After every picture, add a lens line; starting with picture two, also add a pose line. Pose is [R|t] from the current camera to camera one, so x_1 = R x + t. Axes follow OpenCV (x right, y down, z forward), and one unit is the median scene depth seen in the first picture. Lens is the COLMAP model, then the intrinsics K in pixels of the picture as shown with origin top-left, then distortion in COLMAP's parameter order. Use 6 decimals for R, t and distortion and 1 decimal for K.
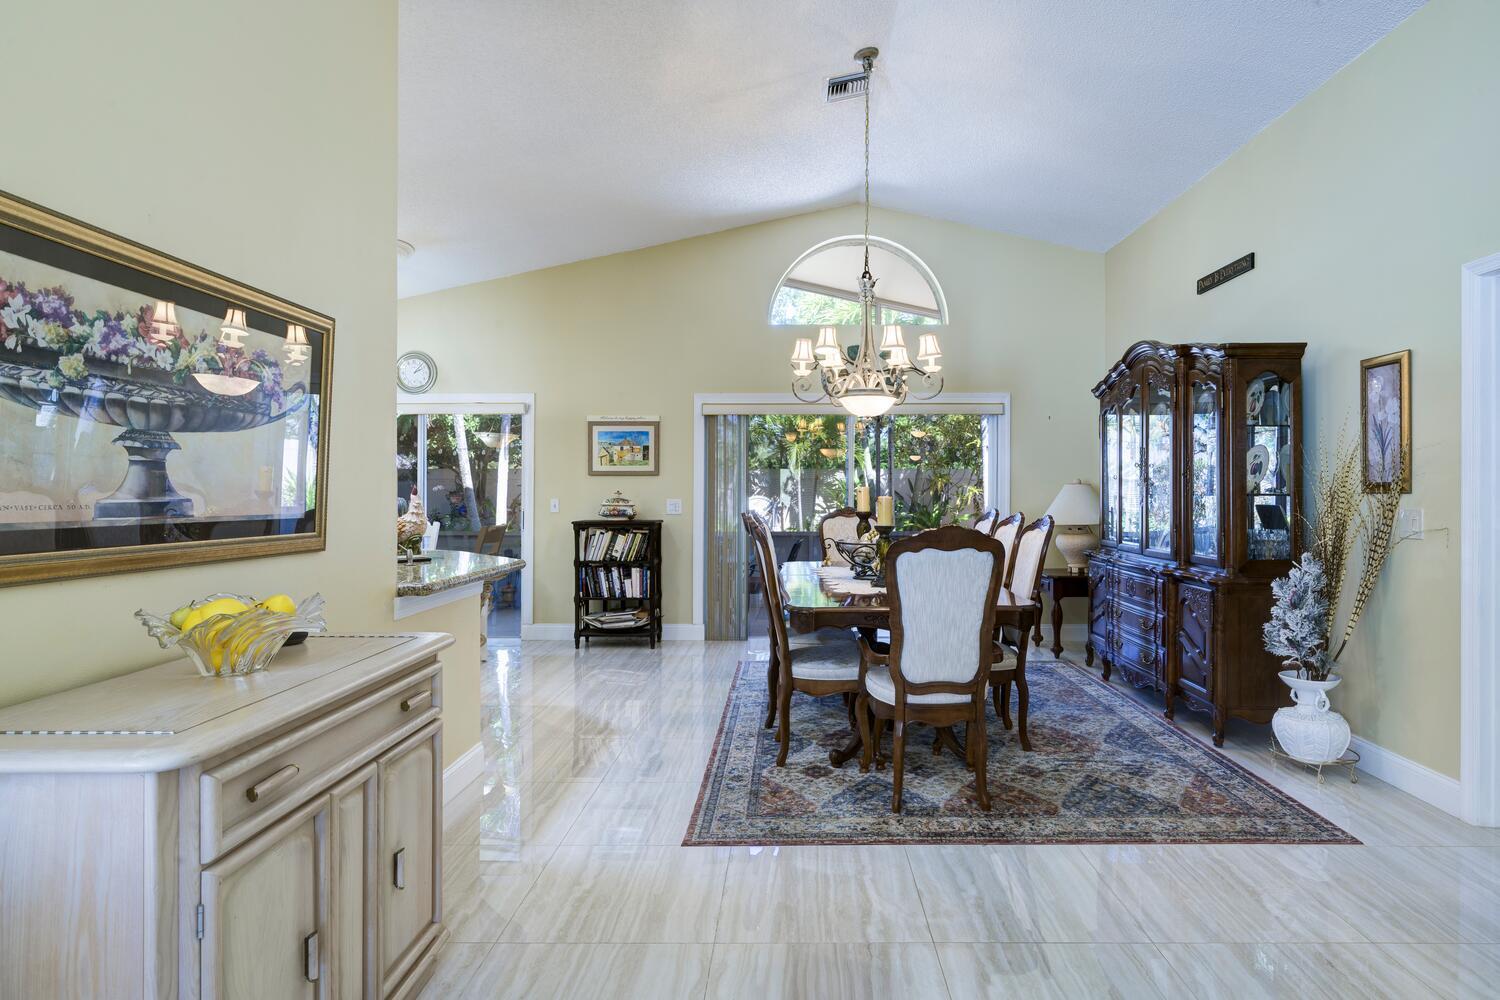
lens RADIAL K [[1068.8, 0, 750.0], [0, 1068.8, 500.0], [0, 0, 1]] dist [-0.028007, -0.004679]
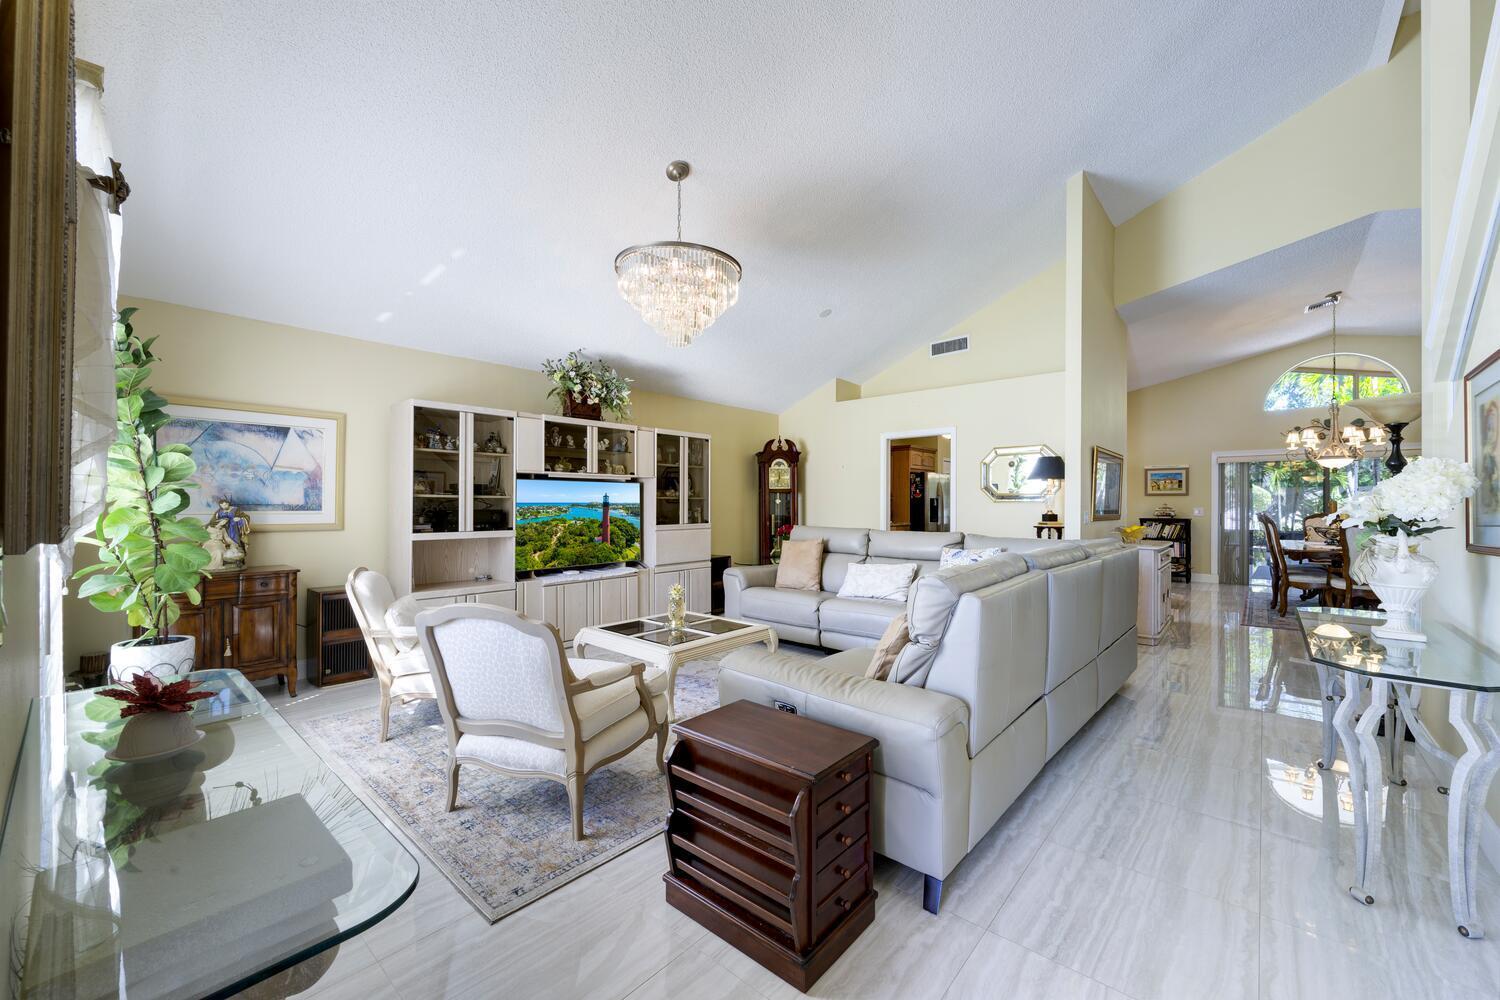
lens RADIAL K [[587.6, 0, 753.3], [0, 587.6, 501.7], [0, 0, 1]] dist [-0.001278, -0.000456]
pose [[0.774249, -0.001144, -0.632880, -0.025144], [-0.006383, 0.999933, -0.009617, 0.003420], [0.632849, 0.011486, 0.774190, -0.341201]]
